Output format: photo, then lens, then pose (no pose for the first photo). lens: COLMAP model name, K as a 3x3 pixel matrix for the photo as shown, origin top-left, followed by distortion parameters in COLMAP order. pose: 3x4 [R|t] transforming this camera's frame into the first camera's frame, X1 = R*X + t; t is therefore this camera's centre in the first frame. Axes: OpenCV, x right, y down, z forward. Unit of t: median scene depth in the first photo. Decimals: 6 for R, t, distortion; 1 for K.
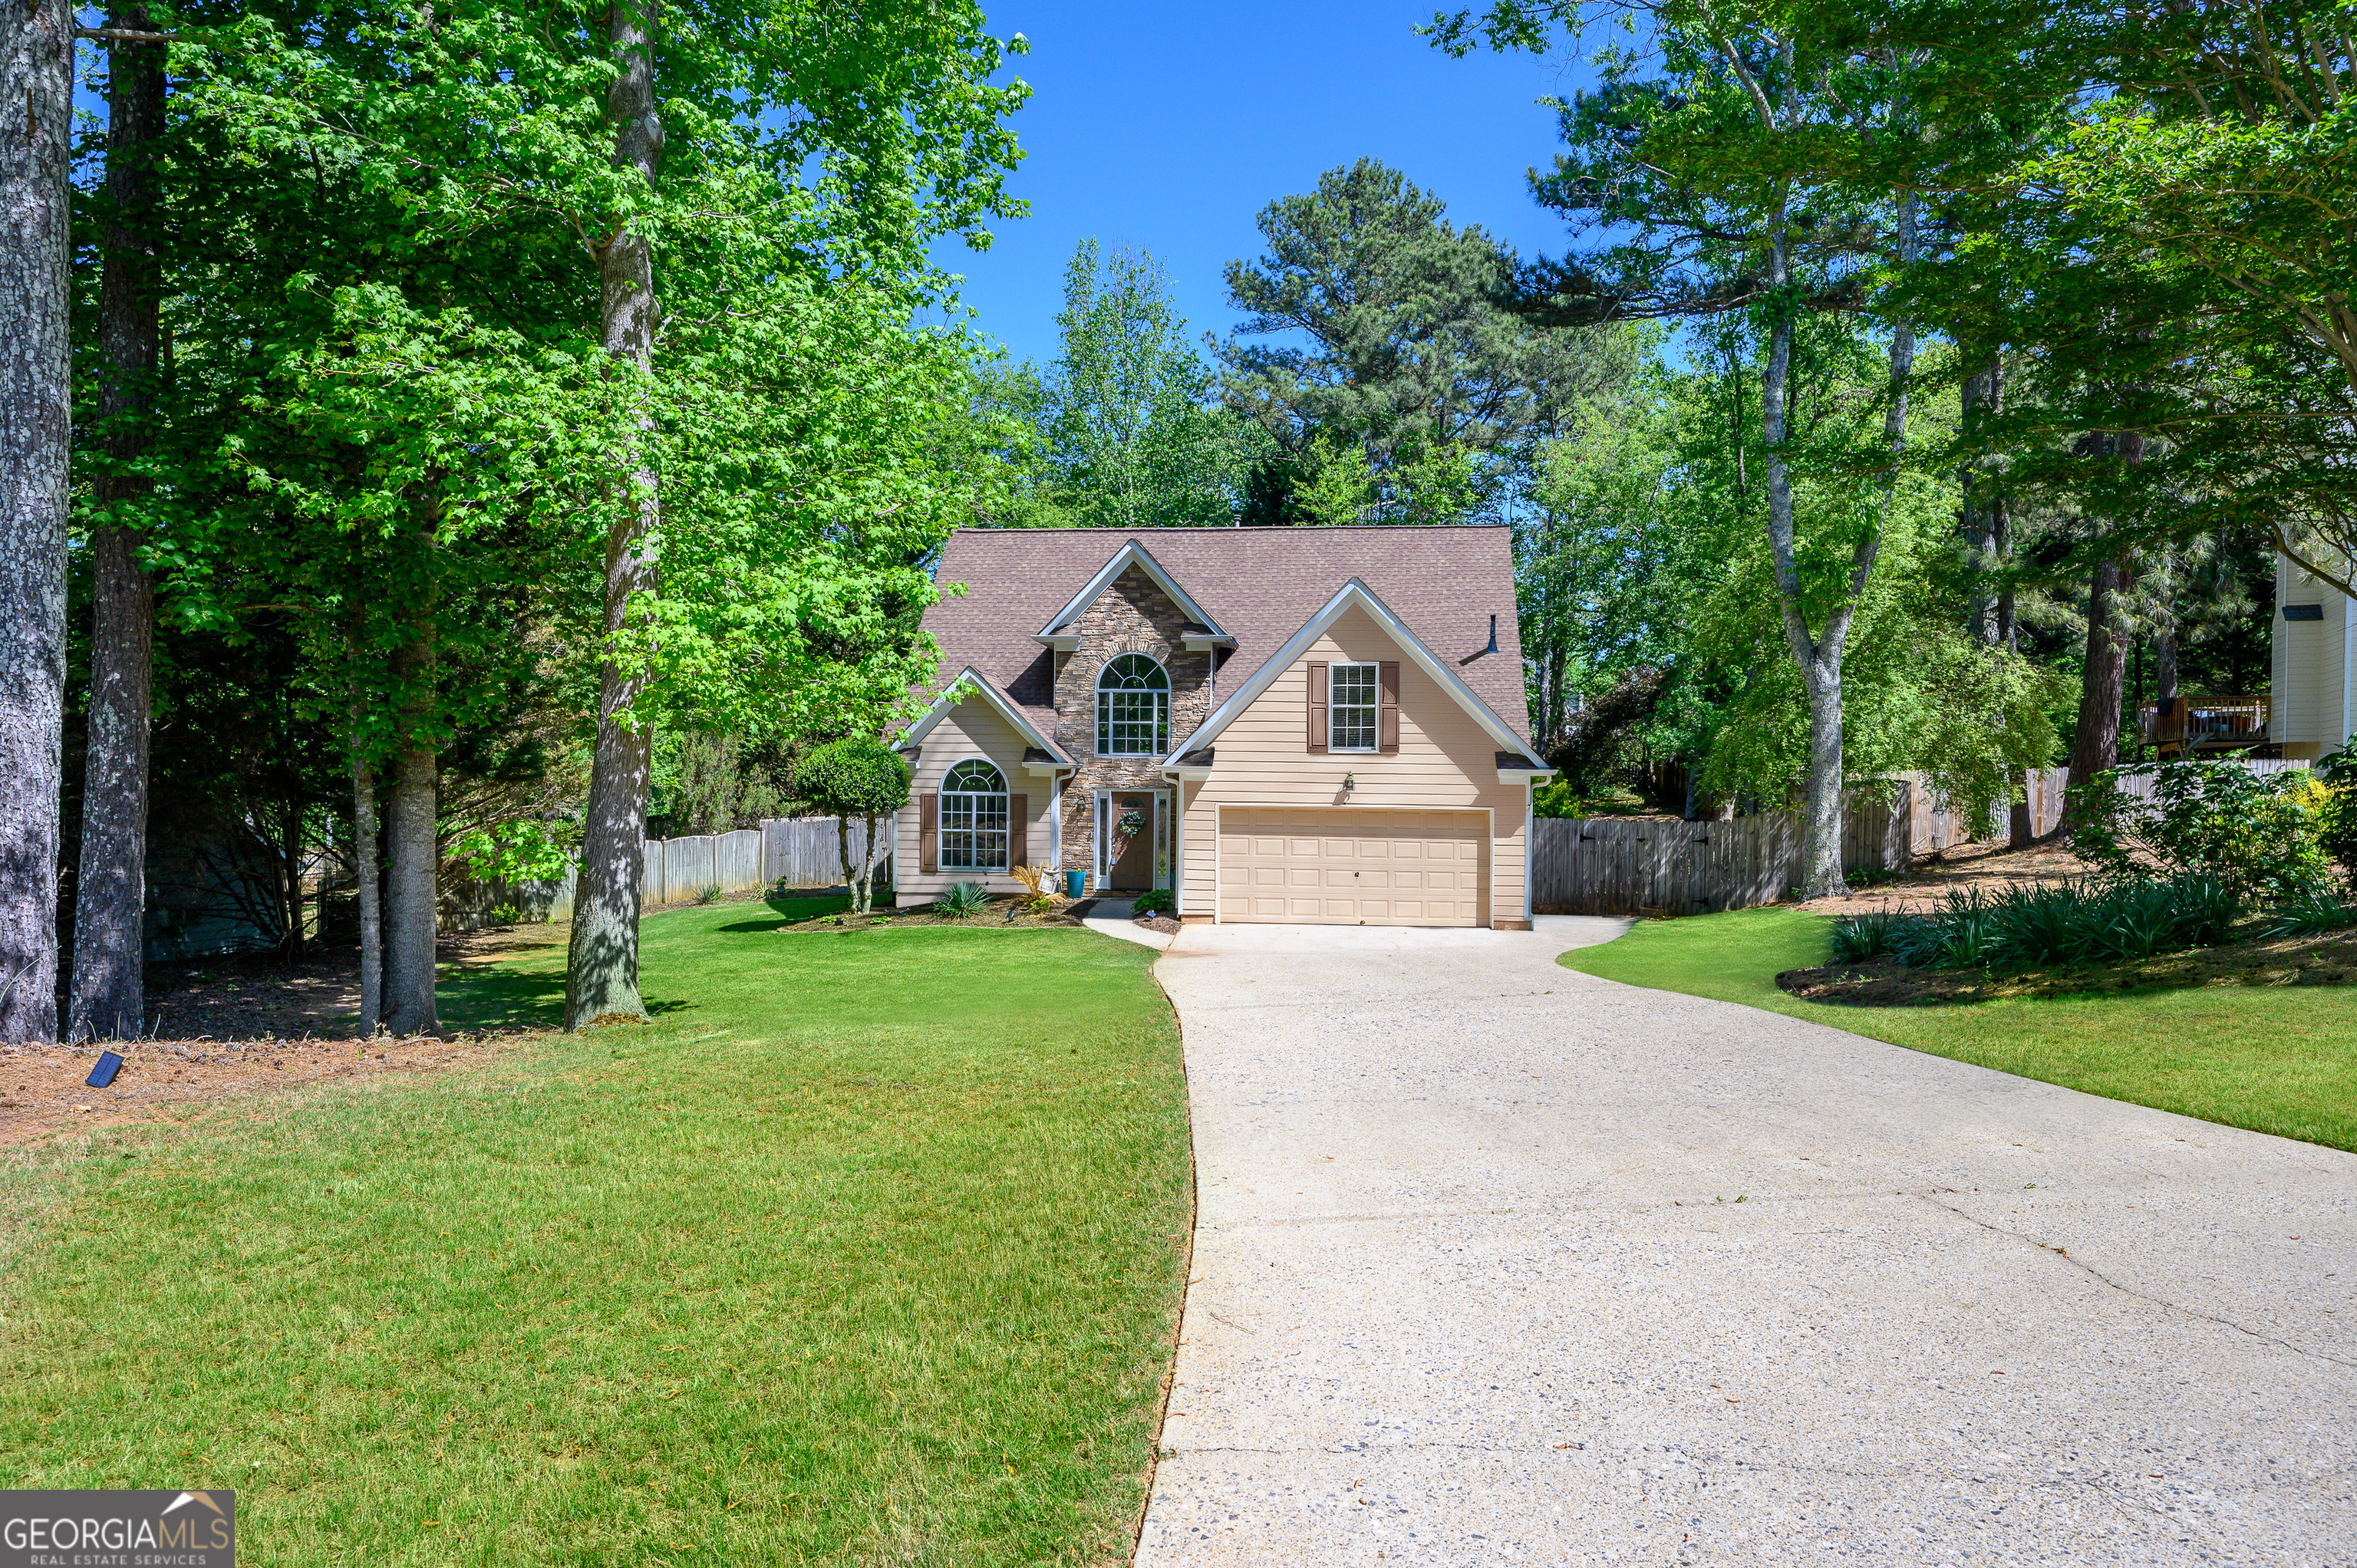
lens RADIAL K [[1437.0, 0, 1178.5], [0, 1437.0, 745.3], [0, 0, 1]] dist [0.013405, -0.000018]
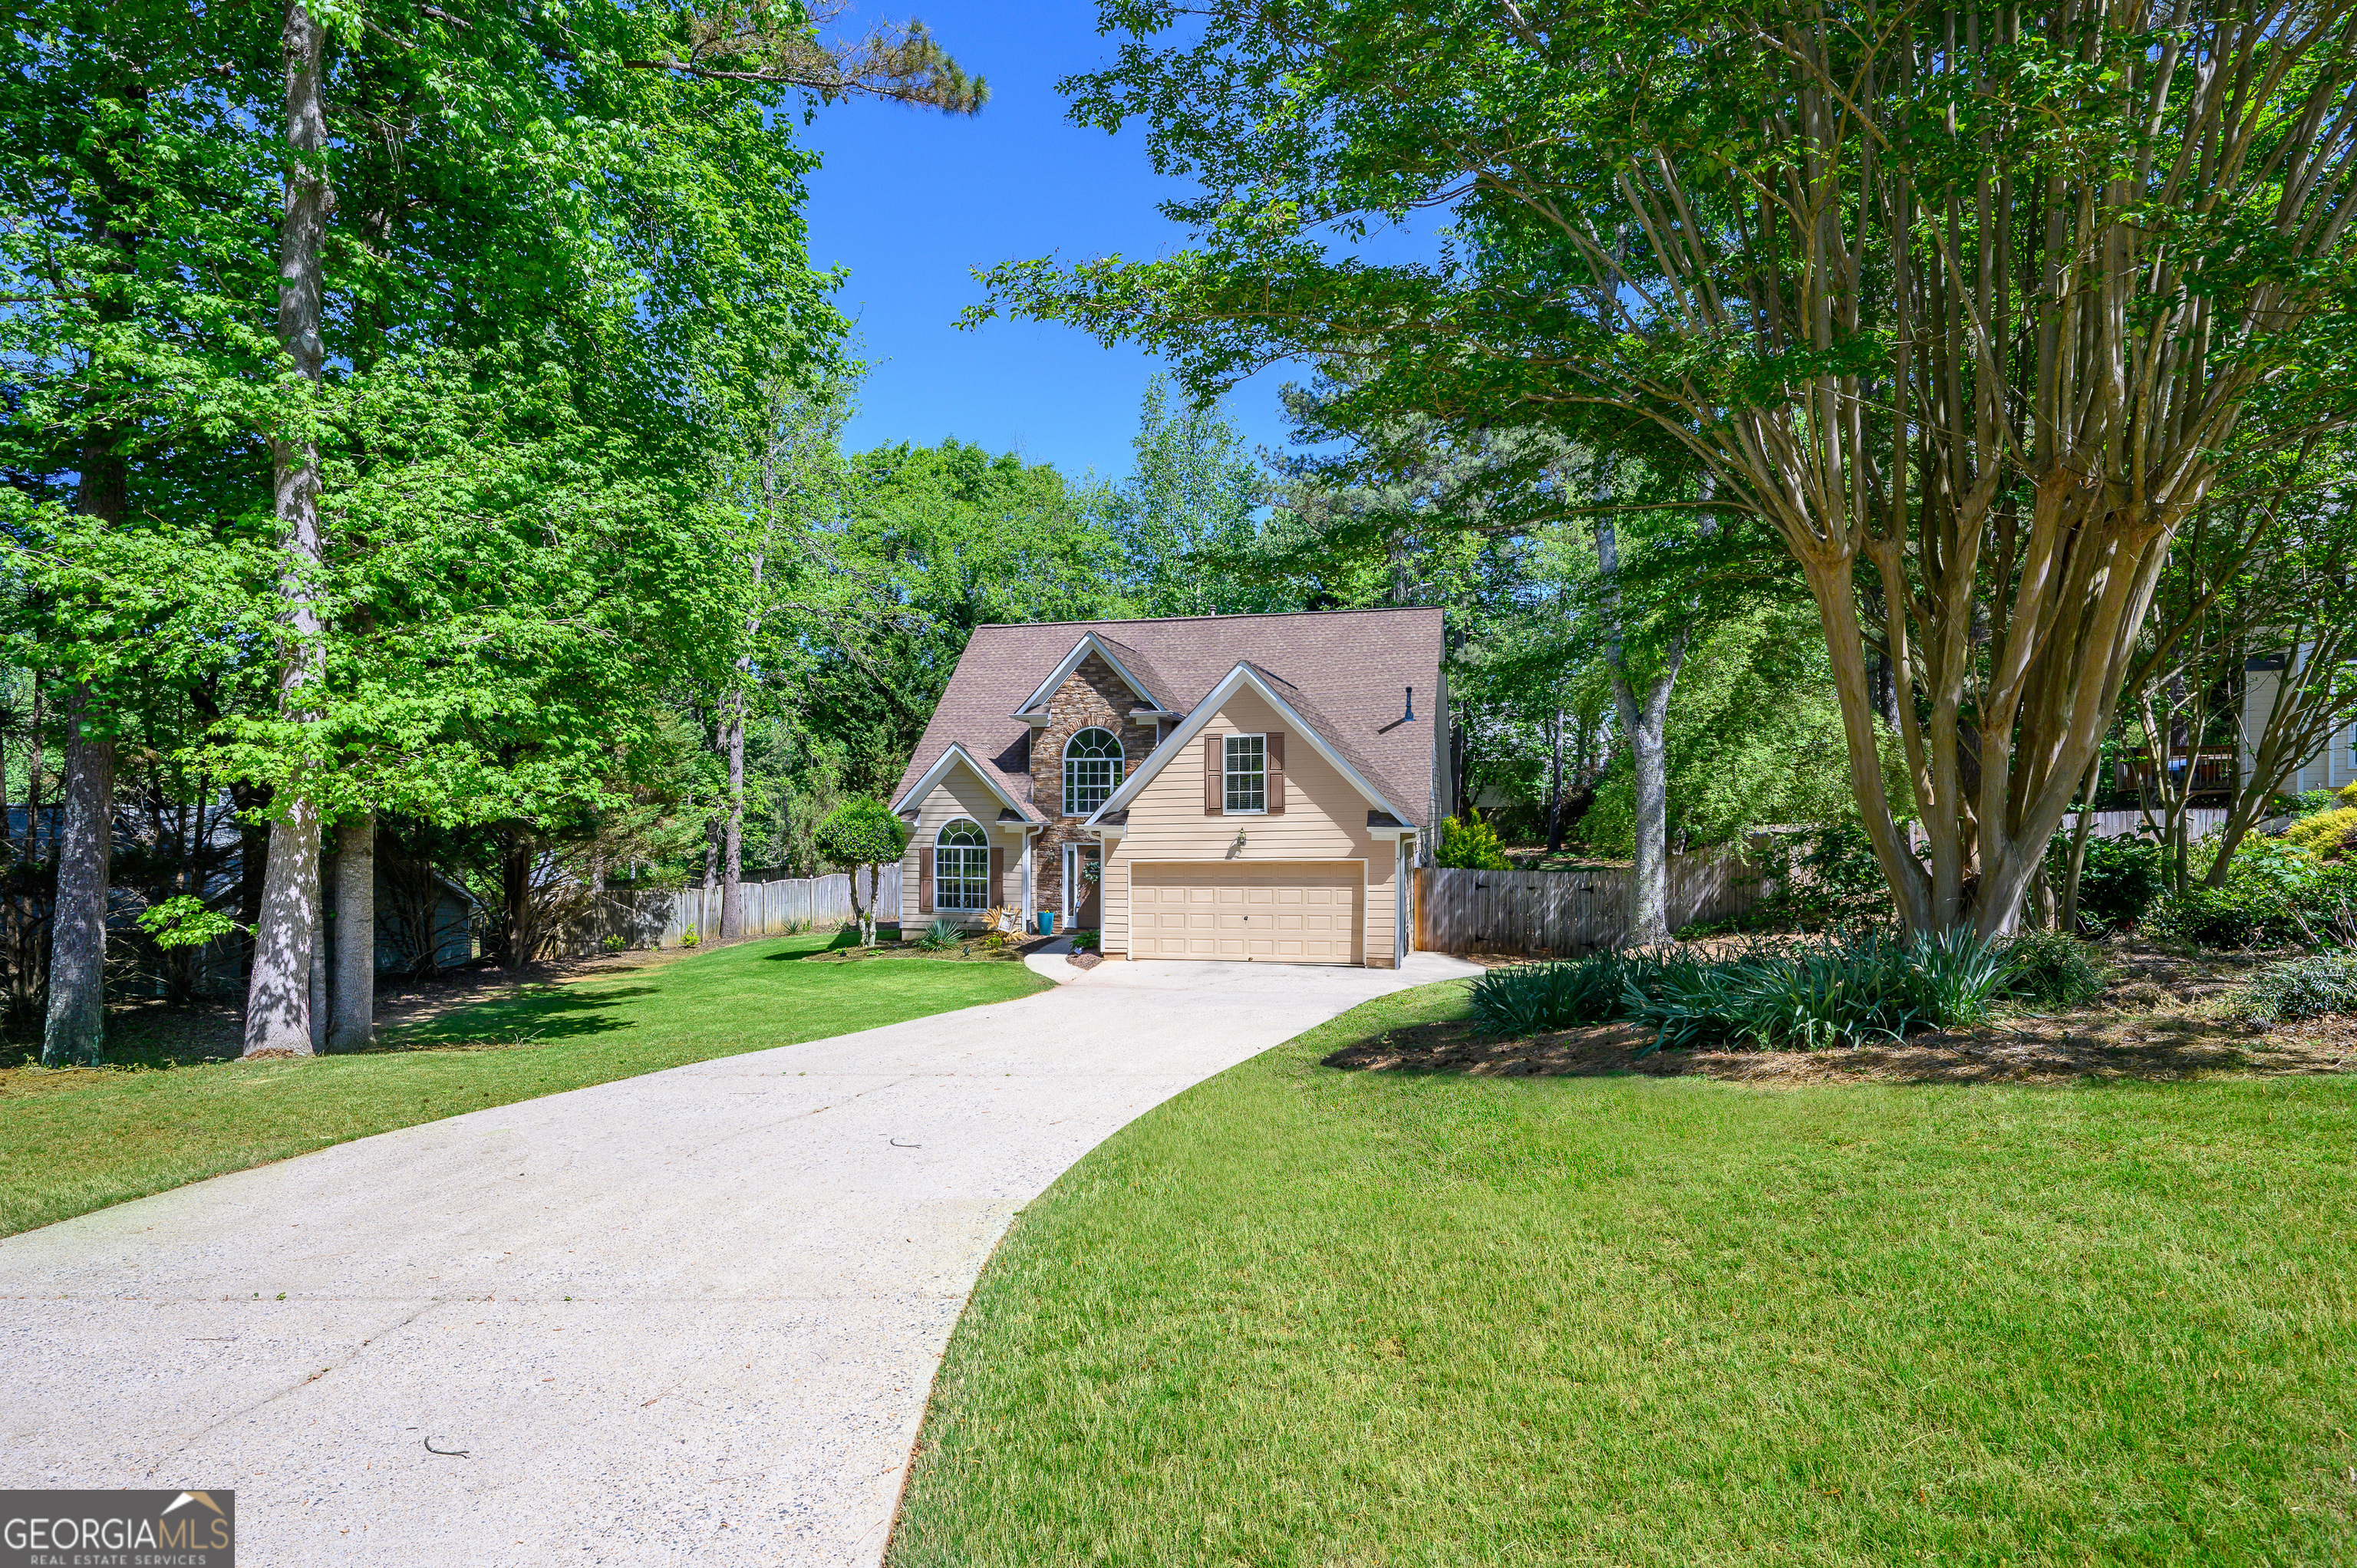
lens RADIAL K [[1211.1, 0, 1178.5], [0, 1211.1, 784.0], [0, 0, 1]] dist [0.000680, 0.000564]
pose [[0.985150, -0.011185, -0.171331, 0.214126], [0.010177, 0.999925, -0.006760, -0.010837], [0.171394, 0.004916, 0.985190, 0.035241]]
